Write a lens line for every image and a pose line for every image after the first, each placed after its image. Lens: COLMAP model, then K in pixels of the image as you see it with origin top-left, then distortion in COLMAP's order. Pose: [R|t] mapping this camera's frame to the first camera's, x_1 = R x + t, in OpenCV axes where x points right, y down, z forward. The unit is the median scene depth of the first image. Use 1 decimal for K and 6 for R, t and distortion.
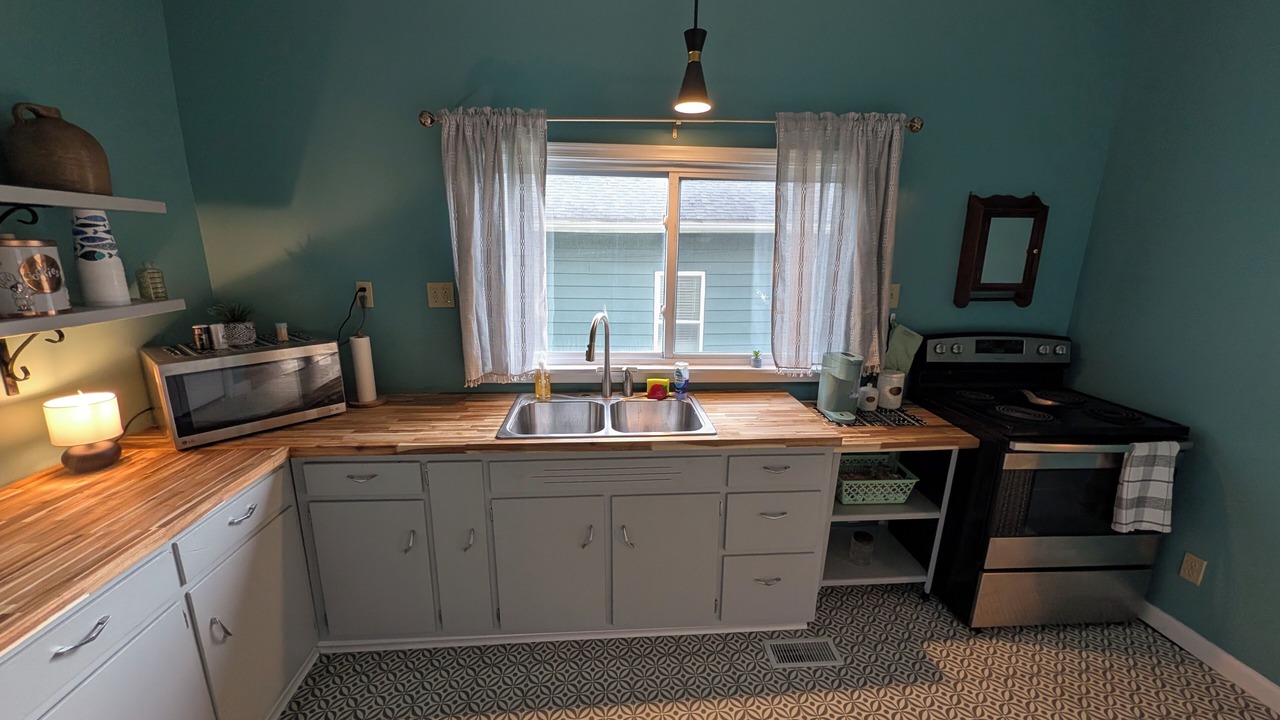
lens RADIAL K [[490.7, 0, 638.1], [0, 490.7, 360.2], [0, 0, 1]] dist [-0.000571, -0.000023]
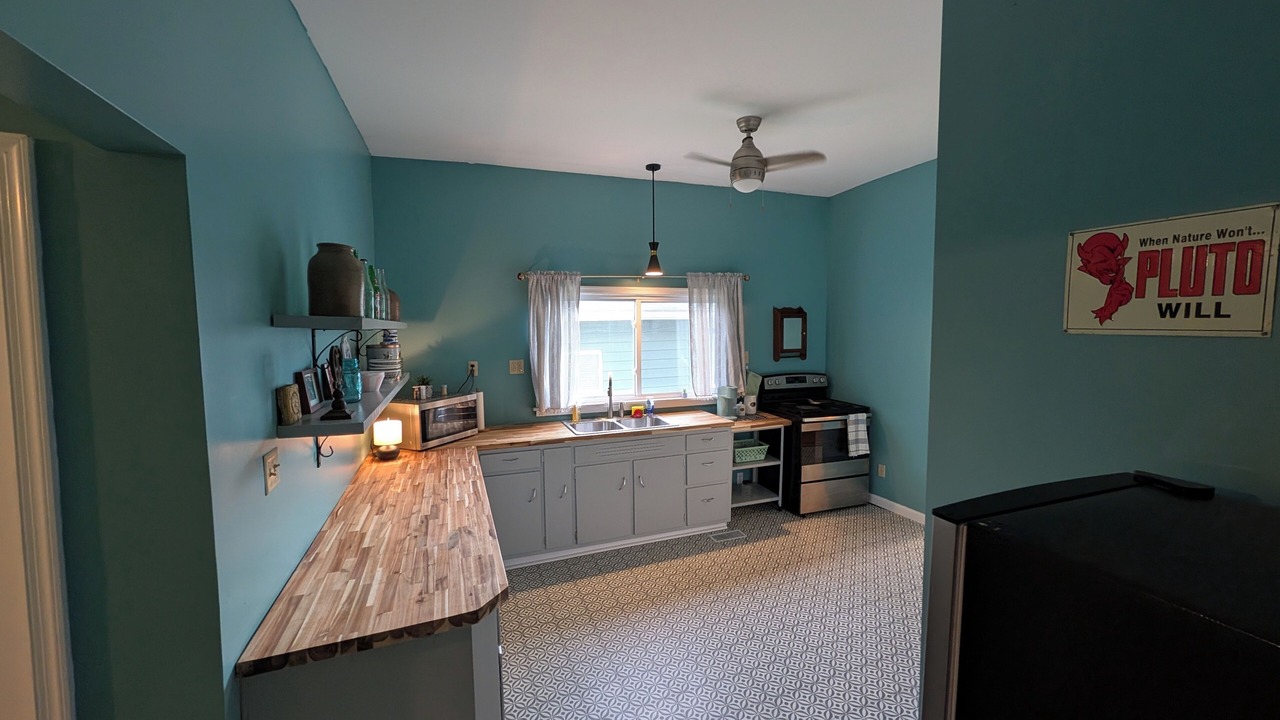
lens RADIAL K [[496.4, 0, 639.0], [0, 496.4, 364.5], [0, 0, 1]] dist [-0.000164, -0.000014]
pose [[0.957565, -0.046024, 0.284519, -0.529902], [0.089230, 0.986007, -0.140810, 0.161030], [-0.274057, 0.160223, 0.948273, -0.885290]]
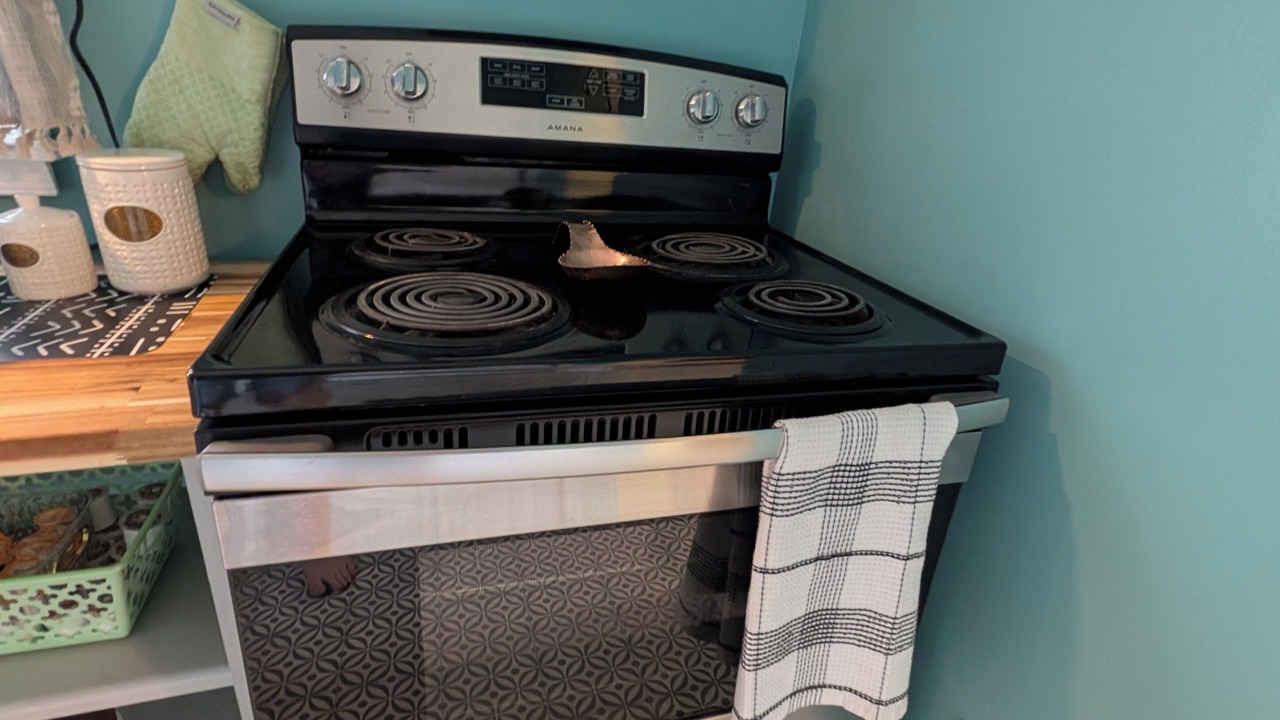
lens RADIAL K [[650.8, 0, 640.0], [0, 650.8, 360.0], [0, 0, 1]] dist [-0.000450, -0.000242]
pose [[0.976664, -0.027096, 0.213059, 0.802278], [-0.010378, 0.984897, 0.172831, 0.080868], [-0.214524, -0.171009, 0.961631, 0.659138]]
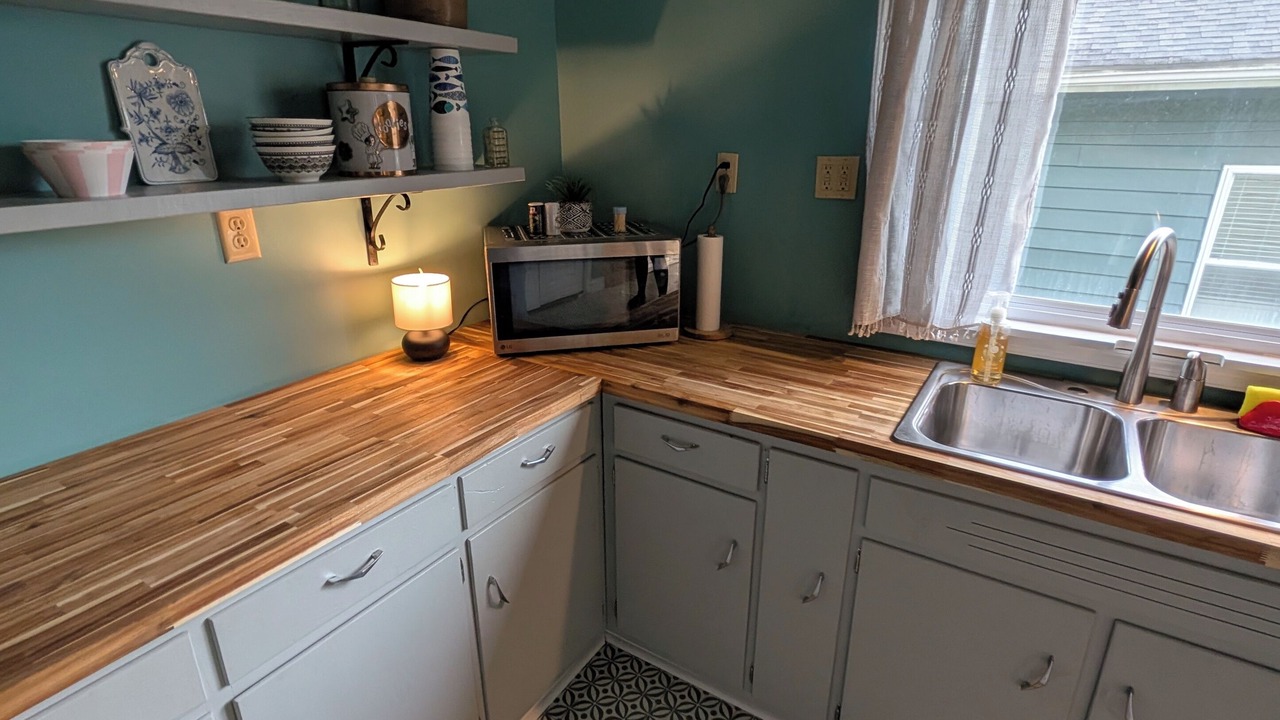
lens RADIAL K [[638.5, 0, 640.8], [0, 638.5, 363.6], [0, 0, 1]] dist [-0.000392, -0.000356]
pose [[0.795192, 0.198544, -0.572932, -0.104041], [-0.128114, 0.978556, 0.161294, -0.004216], [0.592669, -0.054859, 0.803575, 0.226011]]
